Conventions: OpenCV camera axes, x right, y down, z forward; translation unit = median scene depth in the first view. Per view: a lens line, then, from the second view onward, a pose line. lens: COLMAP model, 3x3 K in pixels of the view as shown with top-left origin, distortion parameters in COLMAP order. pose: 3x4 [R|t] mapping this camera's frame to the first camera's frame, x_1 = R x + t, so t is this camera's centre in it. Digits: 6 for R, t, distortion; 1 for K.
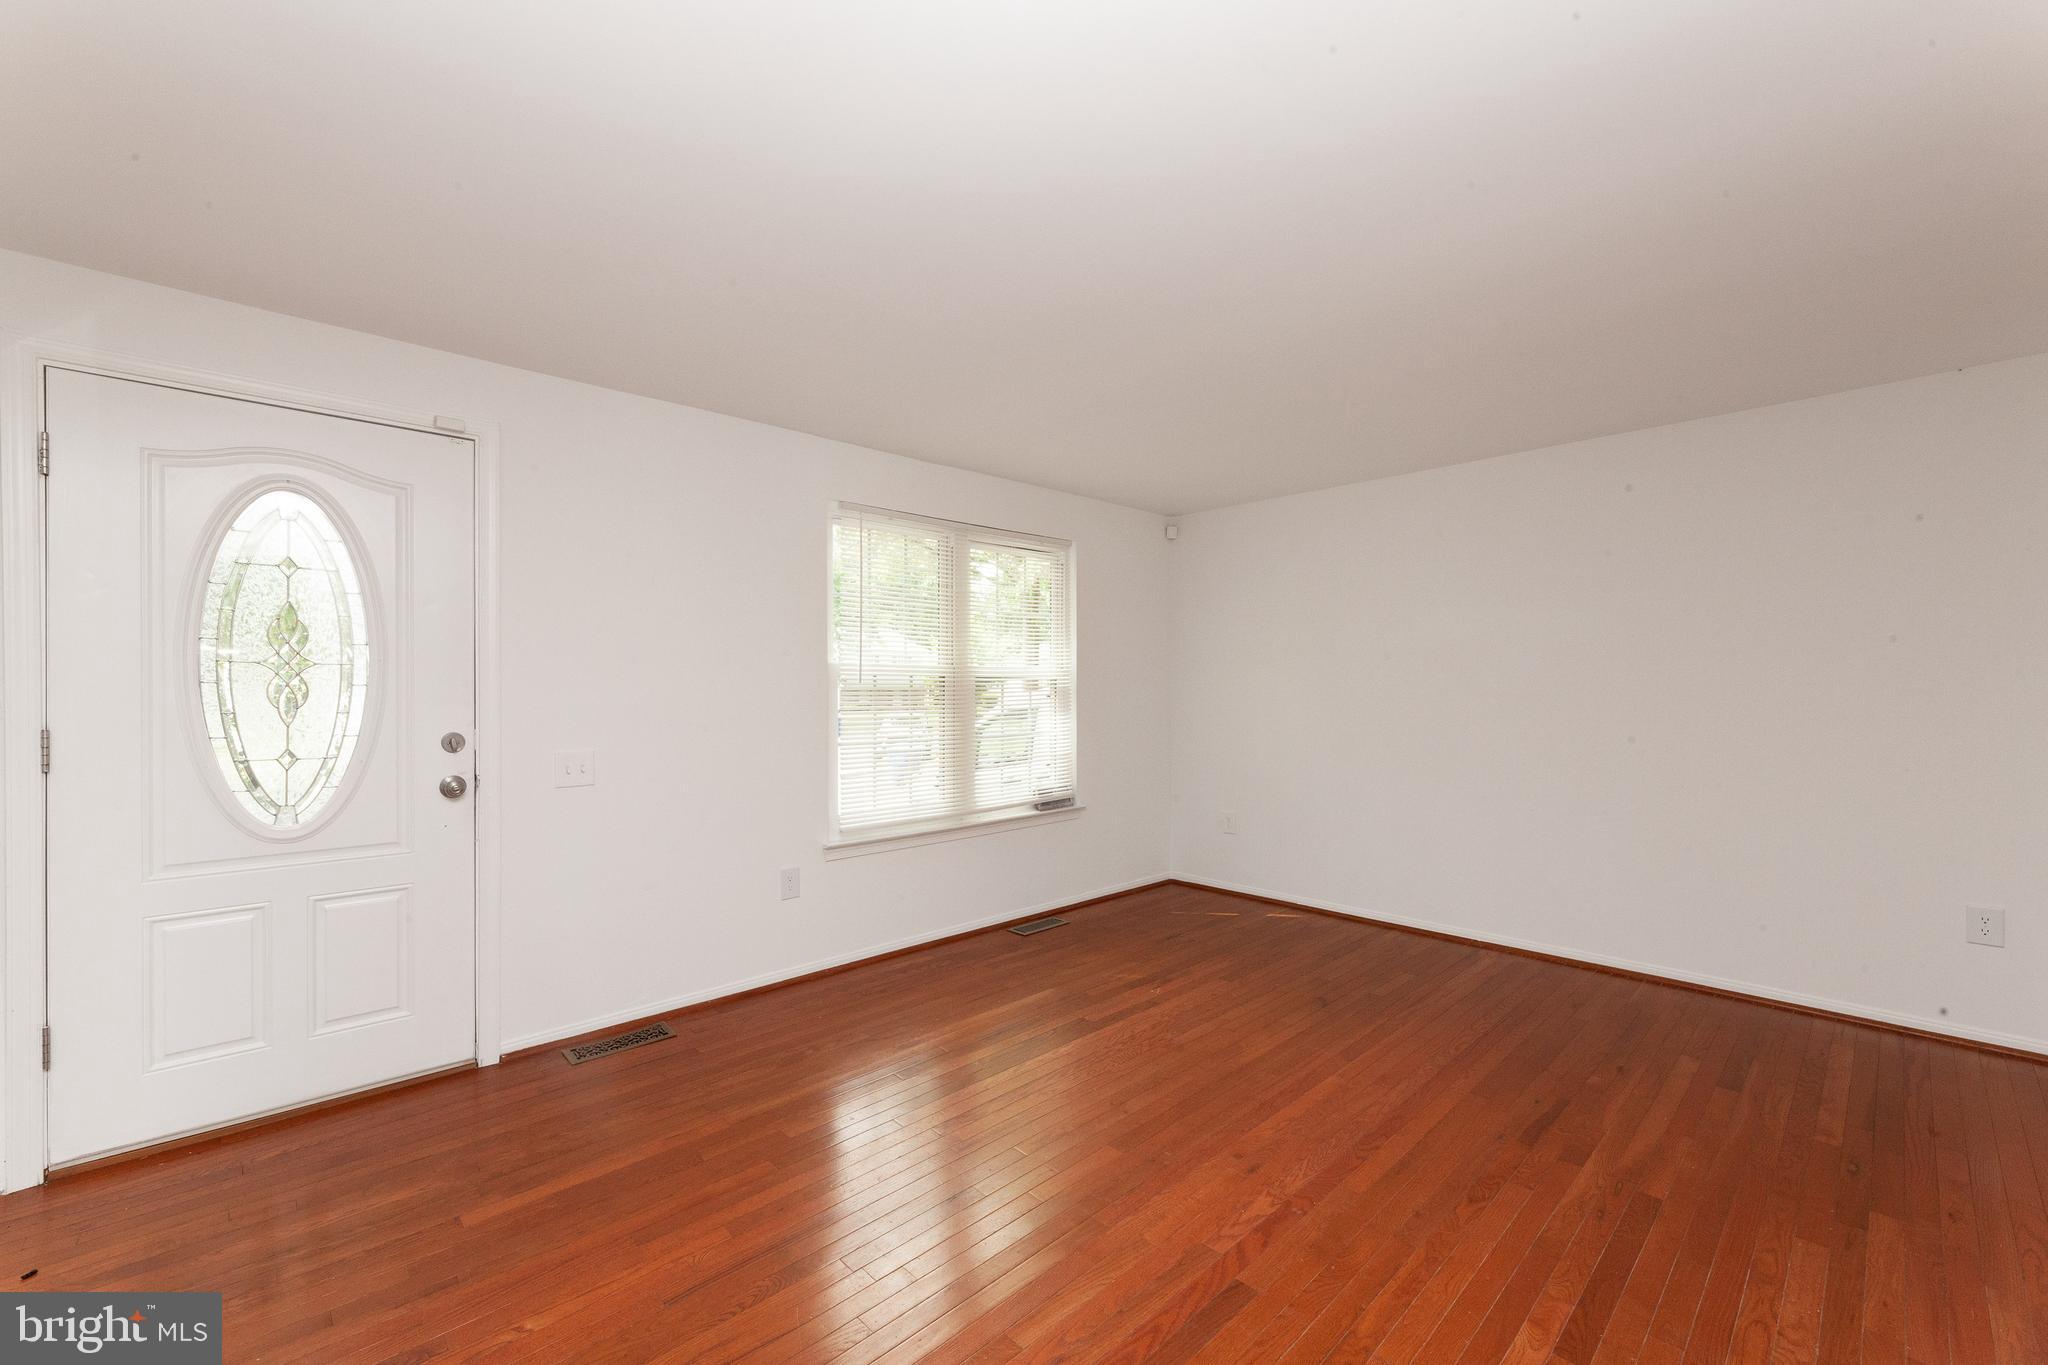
lens RADIAL K [[832.7, 0, 1023.4], [0, 832.7, 697.3], [0, 0, 1]] dist [0.000214, -0.000038]
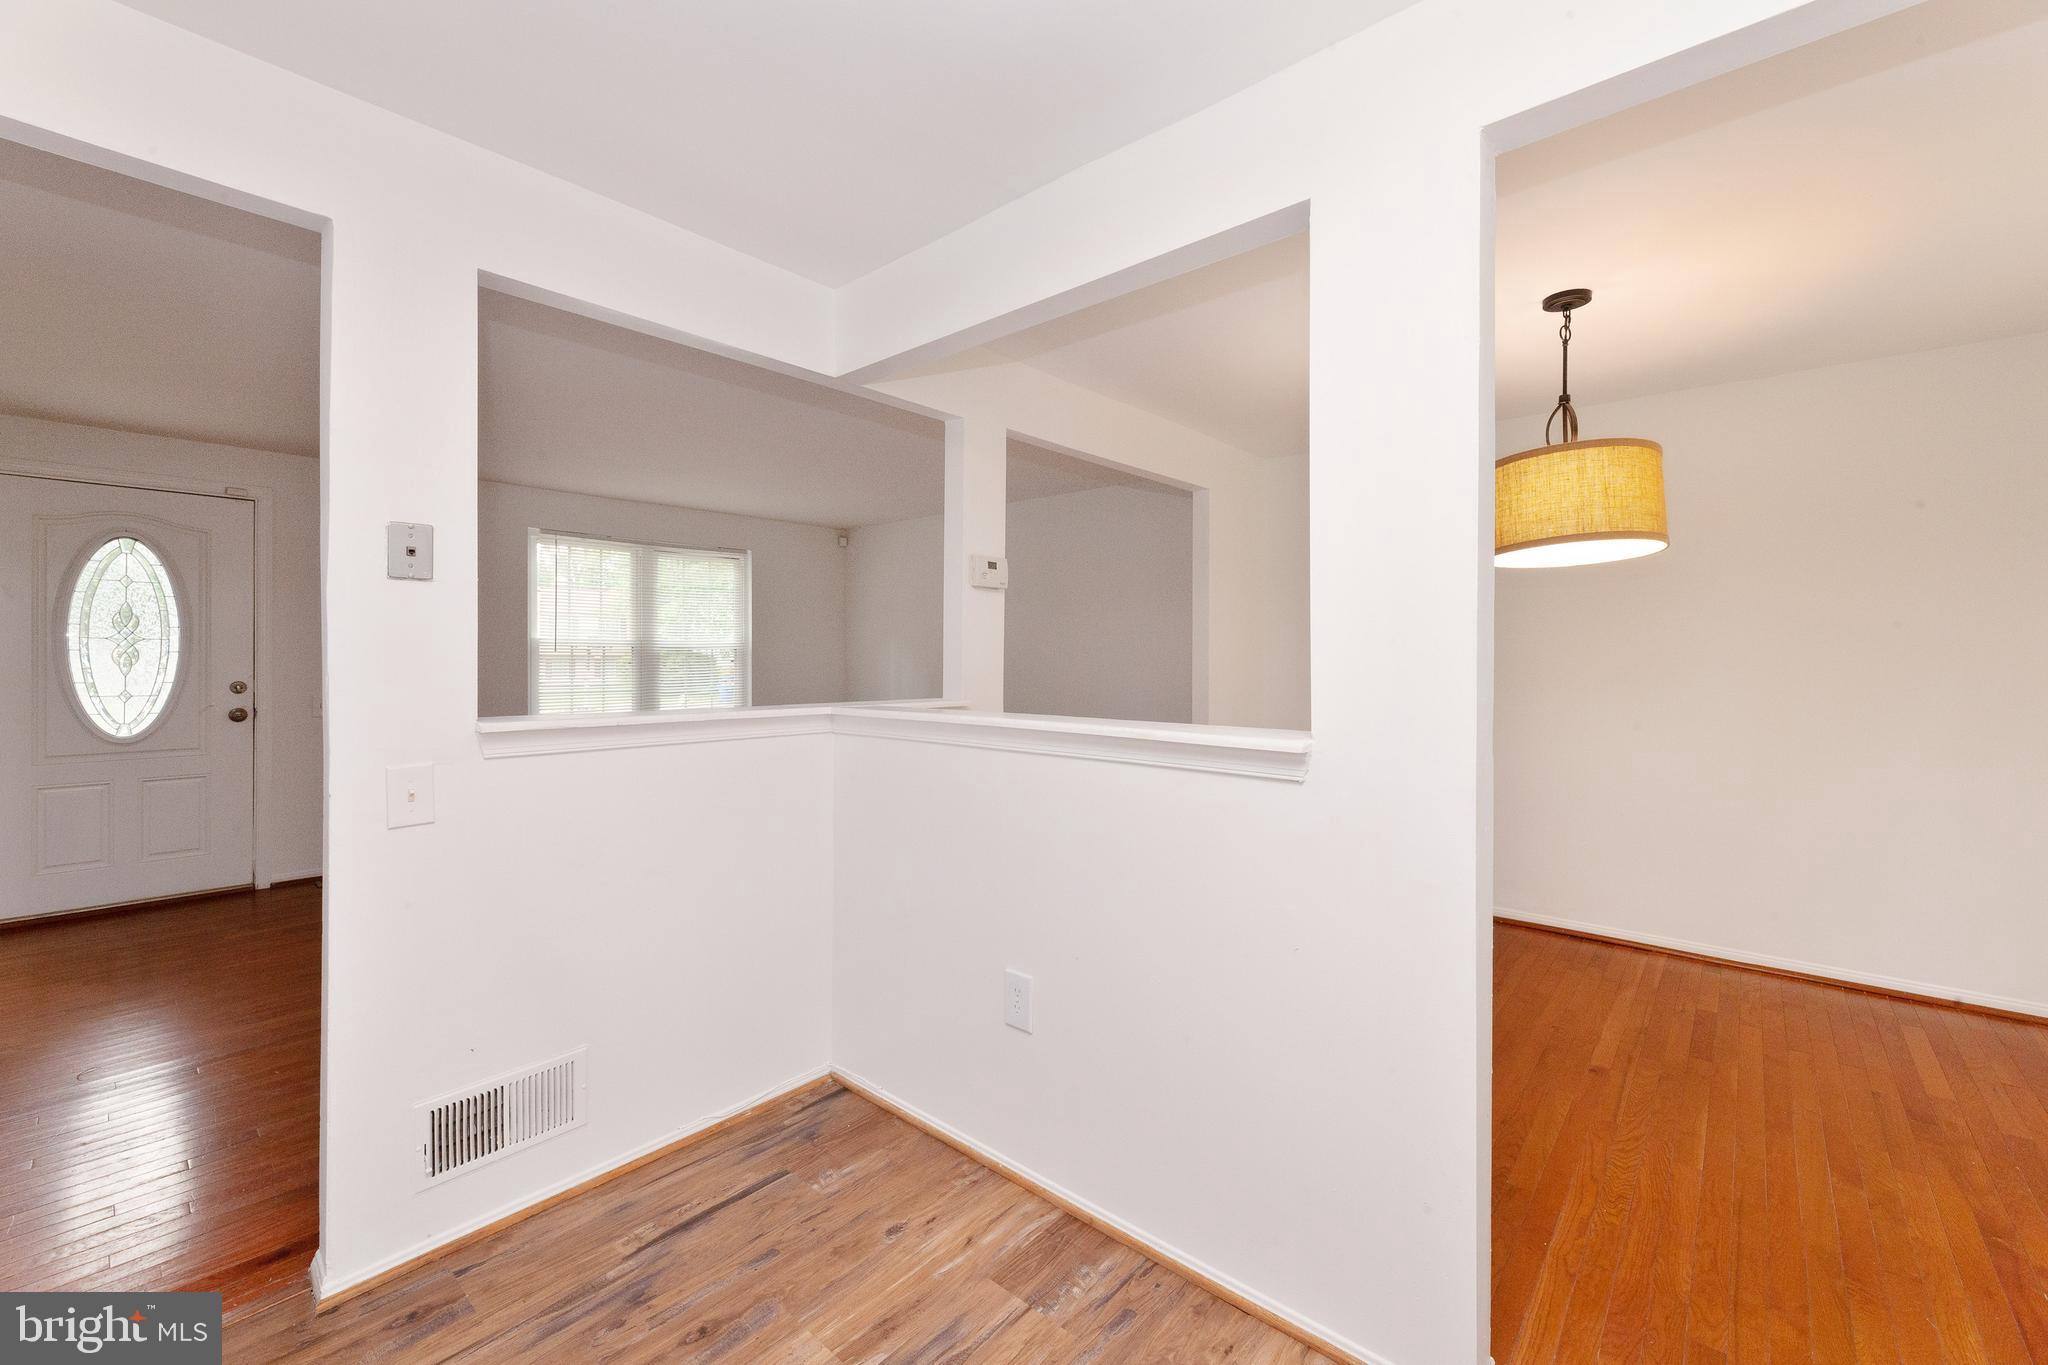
lens RADIAL K [[826.5, 0, 1027.8], [0, 826.5, 660.7], [0, 0, 1]] dist [0.001861, 0.000170]
pose [[0.995948, 0.003378, 0.089867, 0.722916], [-0.003206, 0.999993, -0.002054, 0.000747], [-0.089873, 0.001758, 0.995952, -0.768565]]
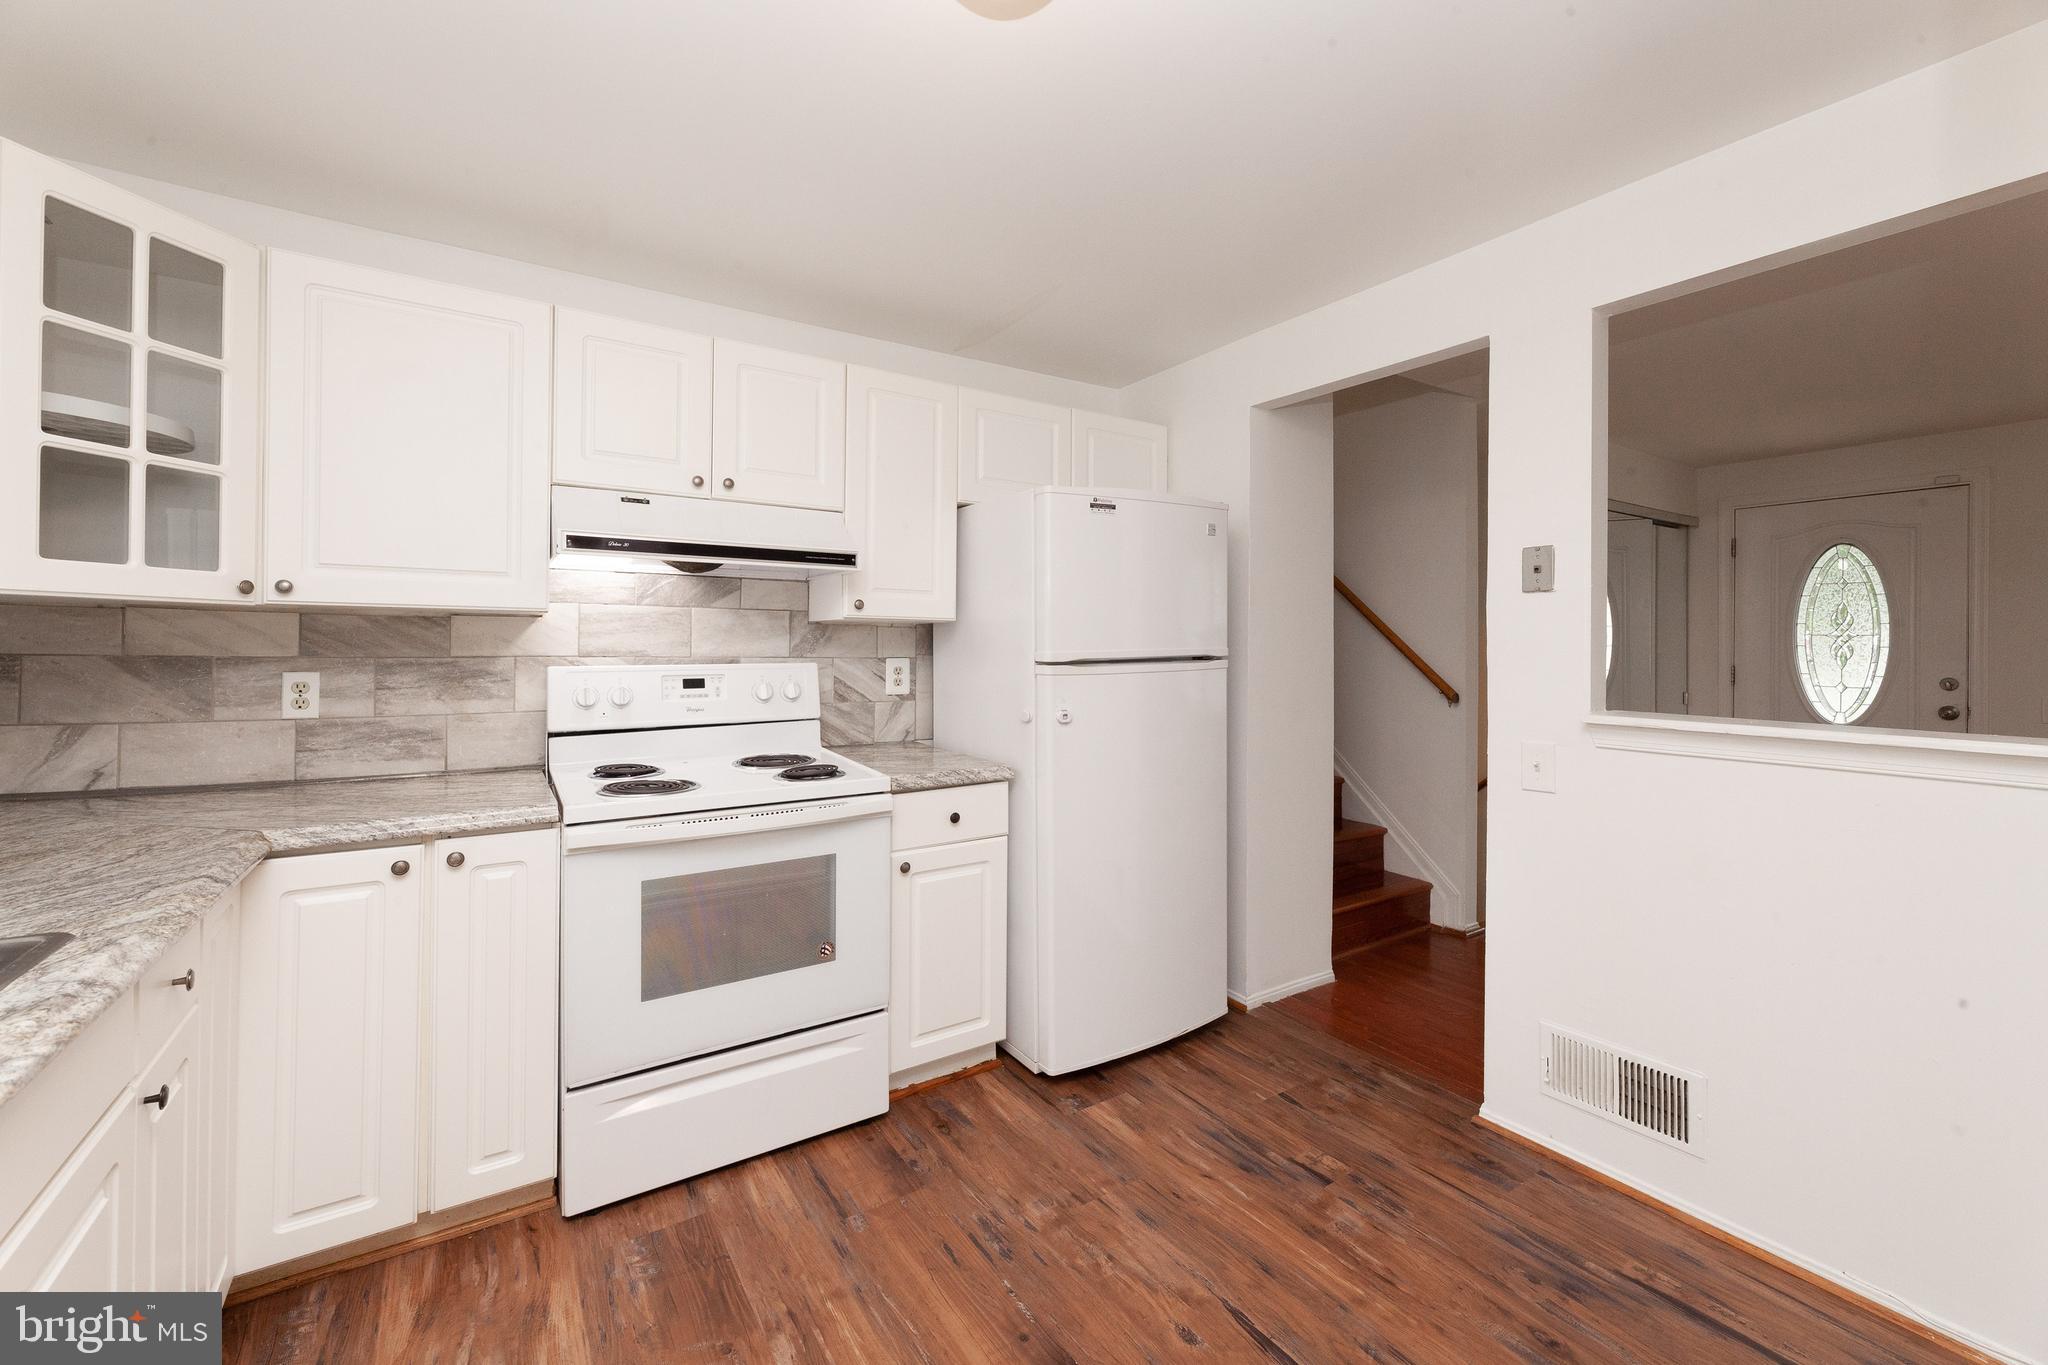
lens RADIAL K [[830.7, 0, 1026.4], [0, 830.7, 647.8], [0, 0, 1]] dist [-0.001587, -0.000106]
pose [[-0.175839, 0.003915, -0.984411, 1.166229], [-0.007930, 0.999954, 0.005393, -0.008352], [0.984387, 0.008755, -0.175800, -0.434127]]
